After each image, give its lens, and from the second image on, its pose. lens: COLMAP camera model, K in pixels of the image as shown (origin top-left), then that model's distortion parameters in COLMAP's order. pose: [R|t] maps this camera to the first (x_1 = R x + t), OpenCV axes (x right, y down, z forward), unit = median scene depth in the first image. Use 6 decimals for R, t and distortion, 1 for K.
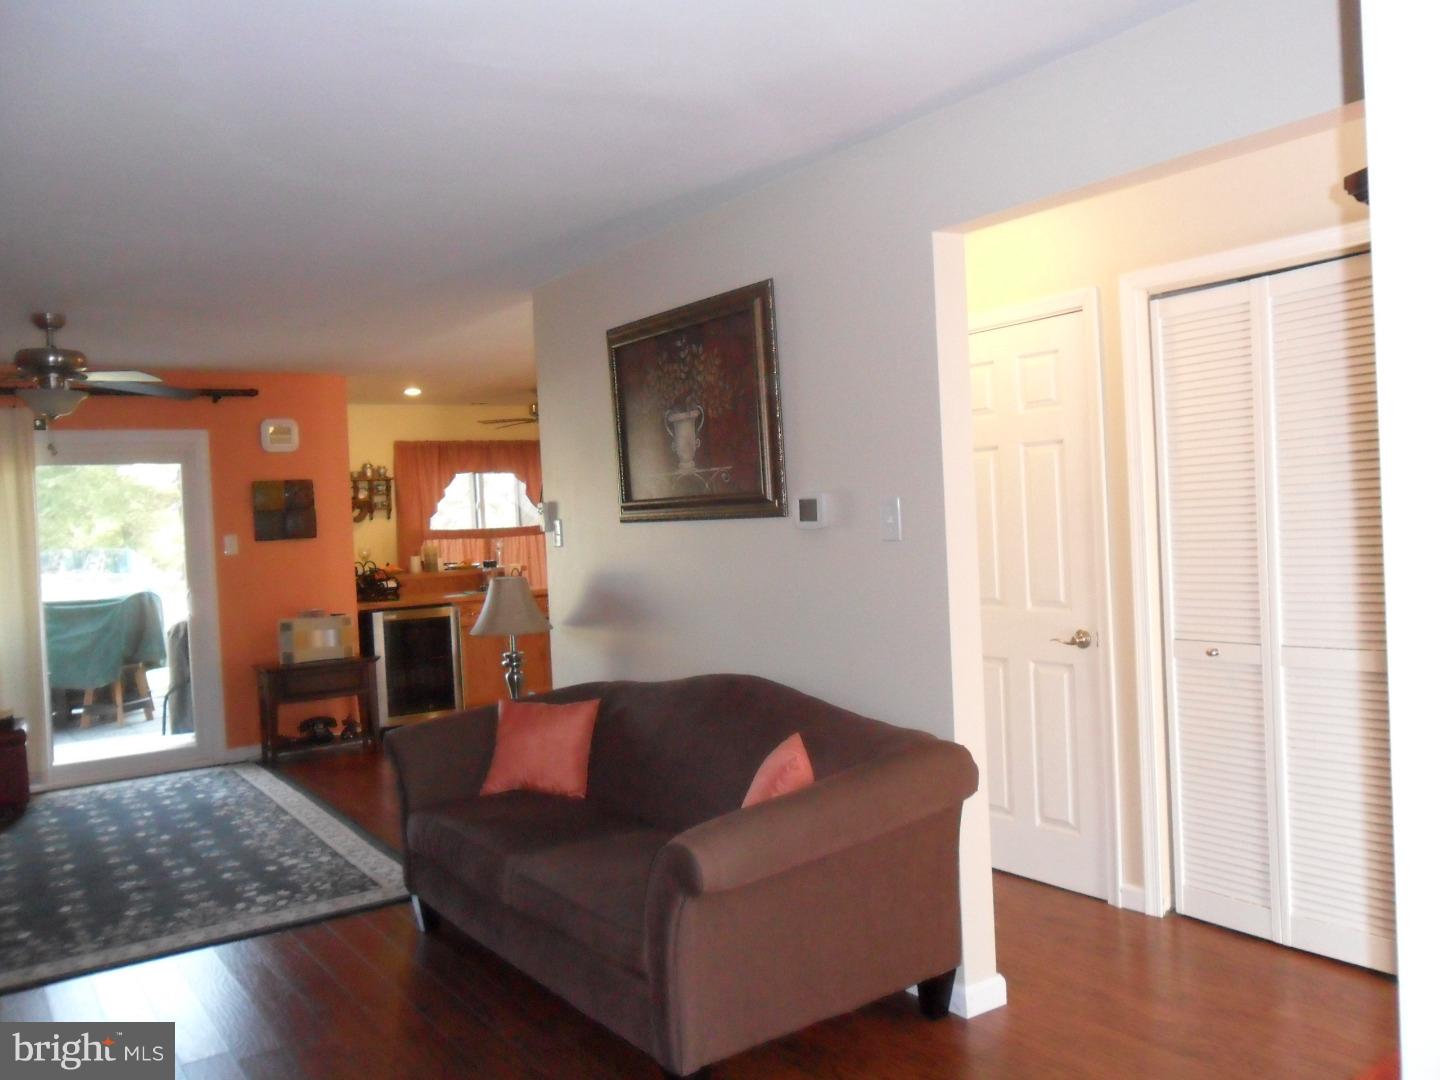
lens RADIAL K [[1165.2, 0, 719.9], [0, 1165.2, 540.2], [0, 0, 1]] dist [-0.043458, 0.050106]
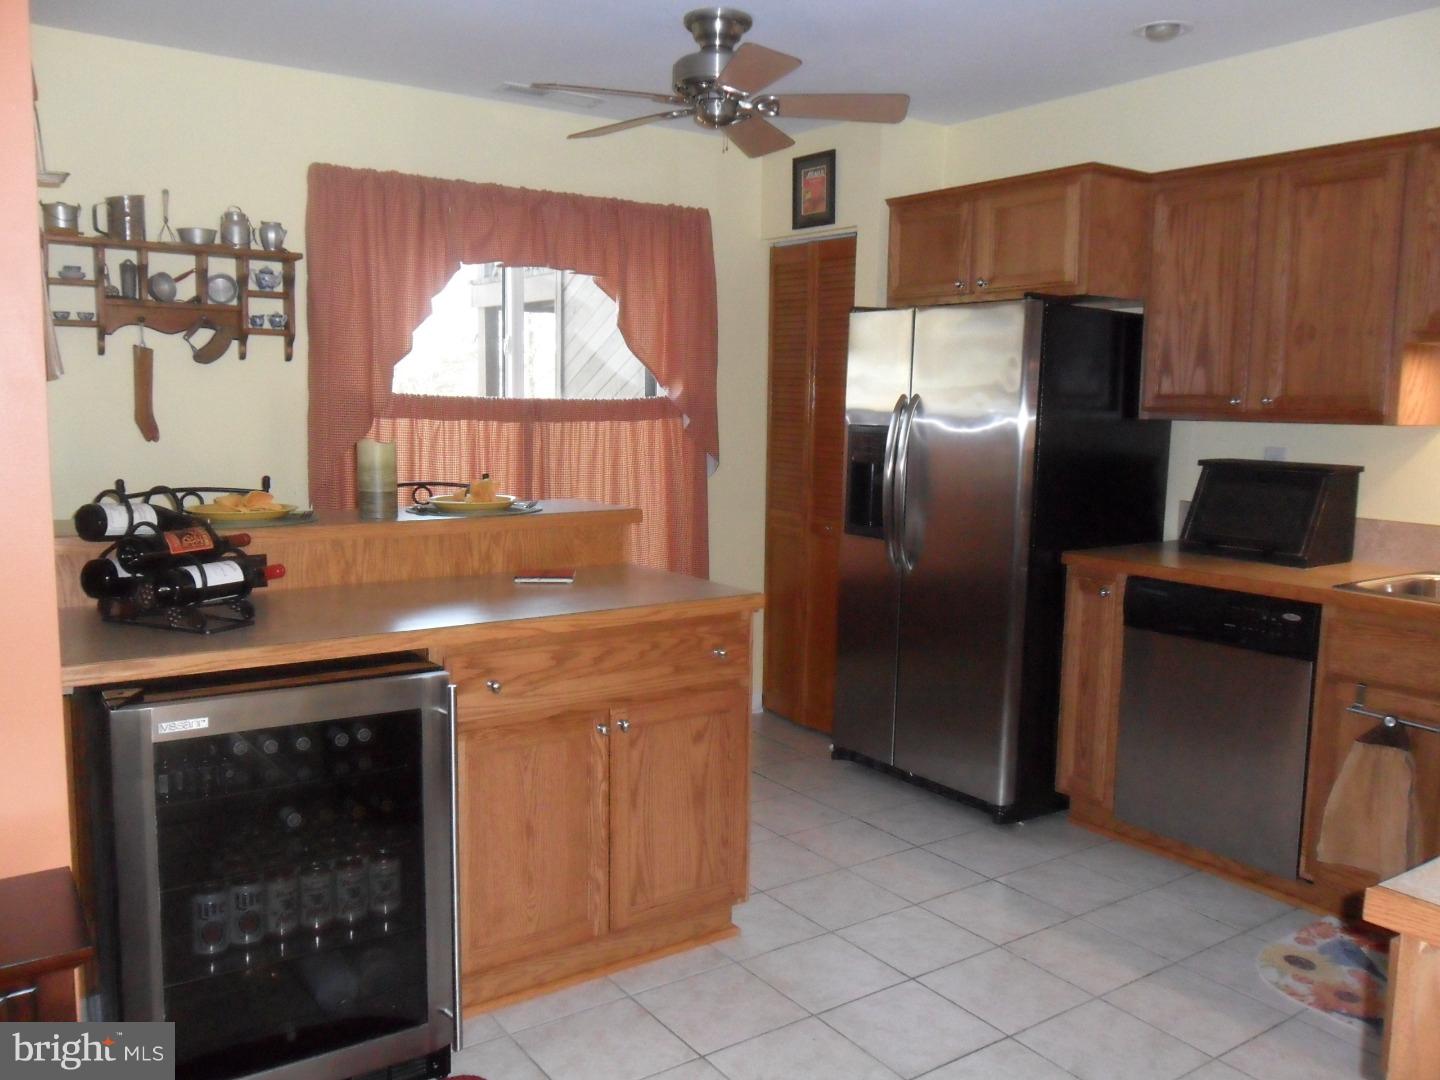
lens RADIAL K [[1165.2, 0, 724.1], [0, 1165.2, 542.4], [0, 0, 1]] dist [-0.043458, 0.050106]
pose [[0.997608, 0.066875, 0.017467, -0.135970], [-0.068306, 0.992509, 0.101292, -0.006078], [-0.010562, -0.102242, 0.994703, 0.587099]]
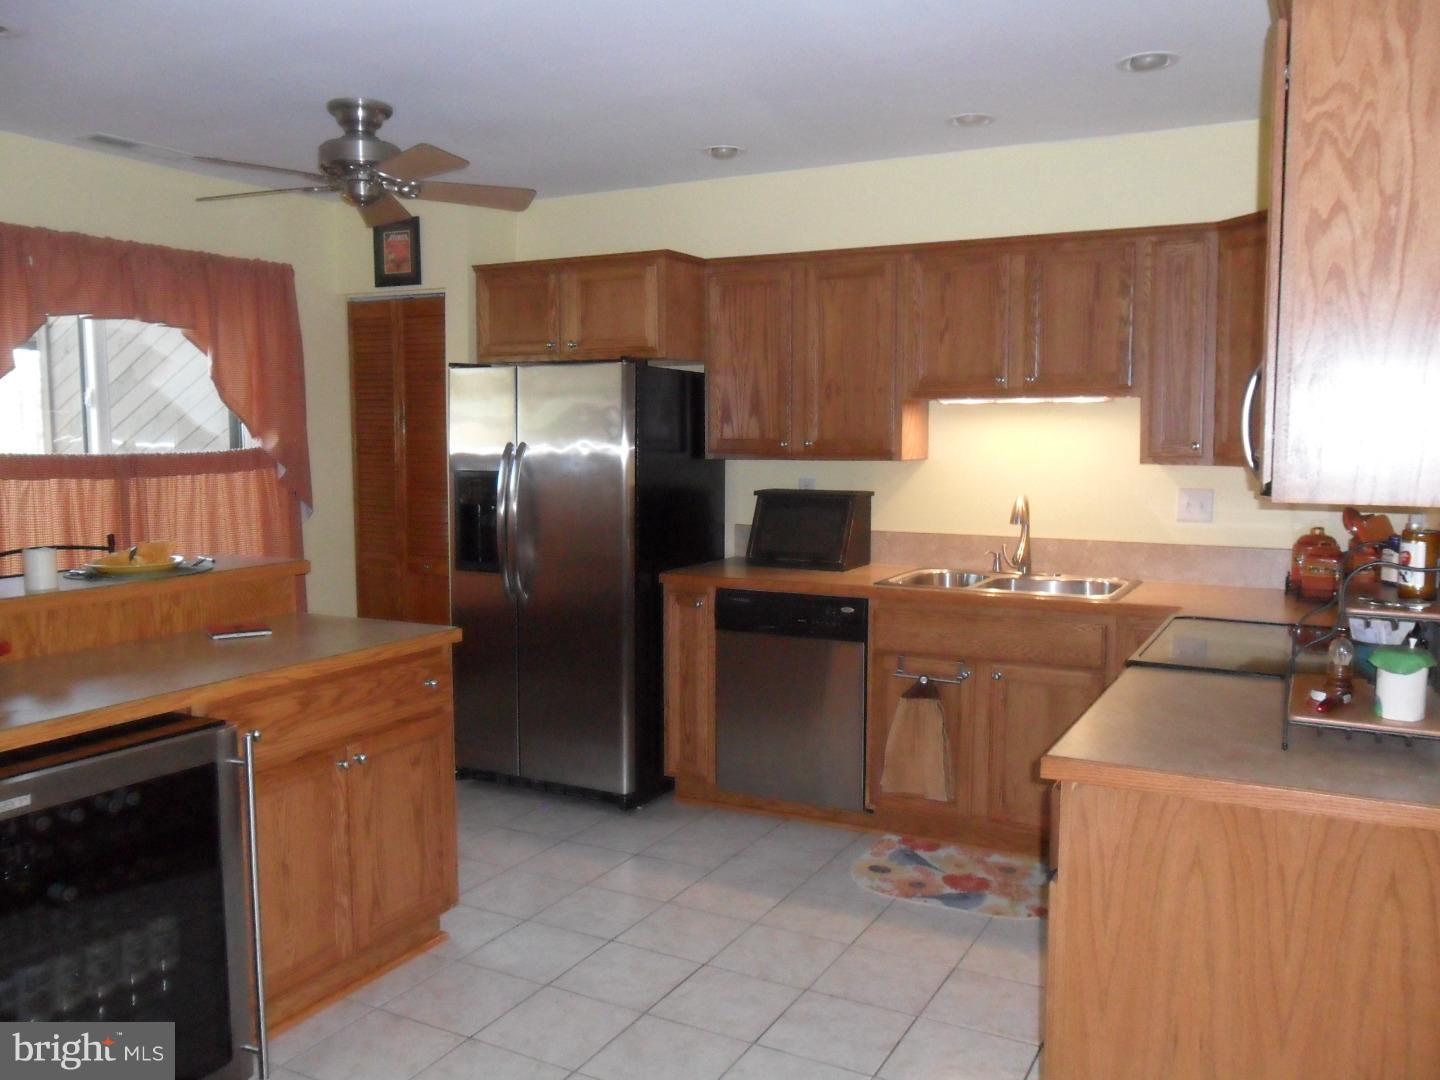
lens RADIAL K [[1165.2, 0, 721.6], [0, 1165.2, 538.3], [0, 0, 1]] dist [-0.043458, 0.050106]
pose [[0.886567, 0.010037, 0.462491, -0.206424], [-0.037067, 0.998091, 0.049395, -0.008694], [-0.461112, -0.060935, 0.885247, 0.552607]]
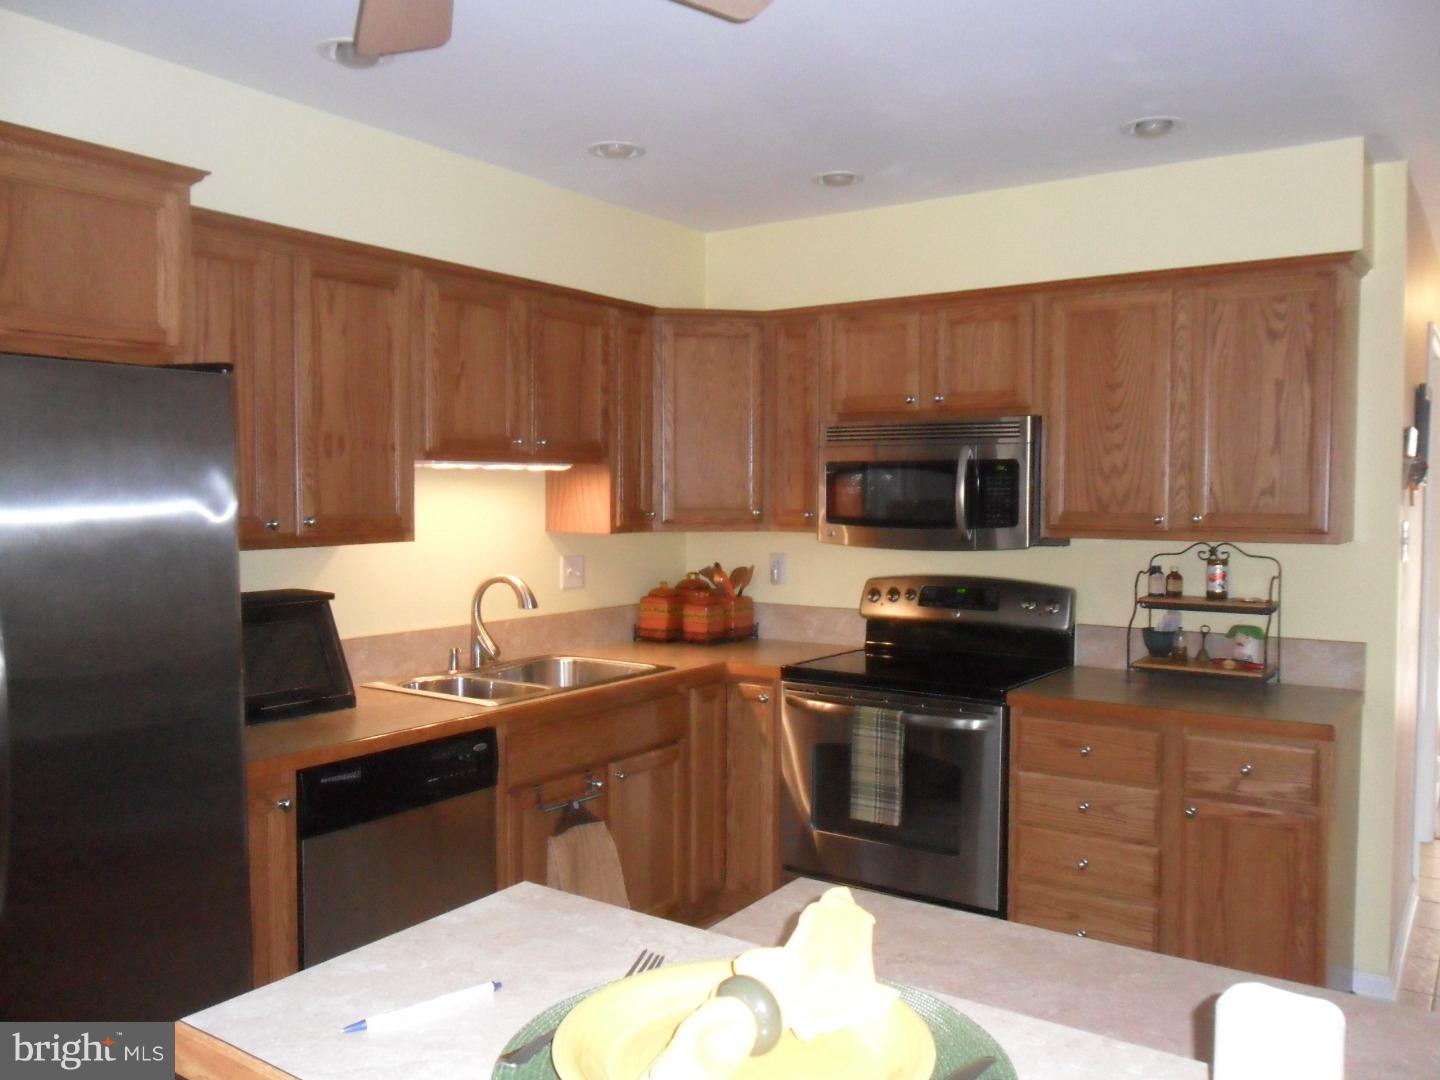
lens RADIAL K [[1165.2, 0, 718.4], [0, 1165.2, 539.3], [0, 0, 1]] dist [-0.043458, 0.050106]
pose [[-0.369258, 0.020481, 0.929101, -0.278512], [0.044990, 0.998979, -0.004141, -0.014051], [-0.928237, 0.040271, -0.369802, 0.950756]]
